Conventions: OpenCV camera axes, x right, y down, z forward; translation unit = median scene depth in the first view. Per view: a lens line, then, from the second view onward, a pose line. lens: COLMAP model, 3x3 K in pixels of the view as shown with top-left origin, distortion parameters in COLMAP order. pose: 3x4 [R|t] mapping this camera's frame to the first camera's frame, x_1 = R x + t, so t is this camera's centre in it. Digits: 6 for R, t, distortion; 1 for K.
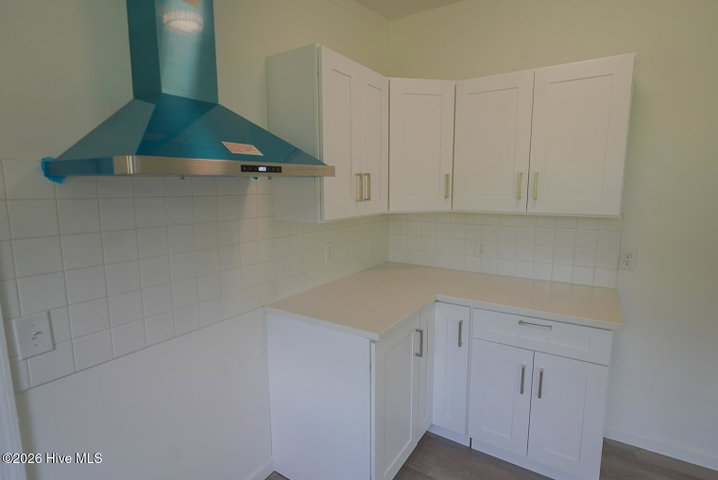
lens RADIAL K [[360.5, 0, 359.0], [0, 360.5, 240.0], [0, 0, 1]] dist [-0.005467, 0.001615]
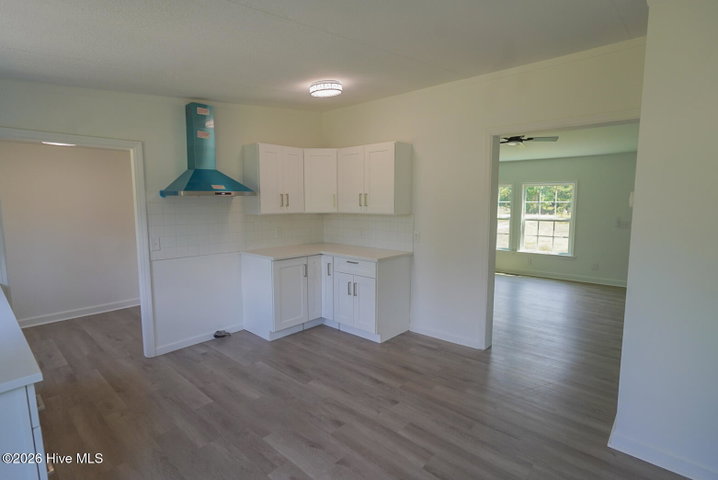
lens RADIAL K [[348.0, 0, 356.1], [0, 348.0, 239.2], [0, 0, 1]] dist [-0.001427, 0.001726]
pose [[0.988174, 0.021842, -0.151775, 0.809649], [-0.027559, 0.998984, -0.035669, 0.165226], [0.150842, 0.039430, 0.987771, -1.083739]]
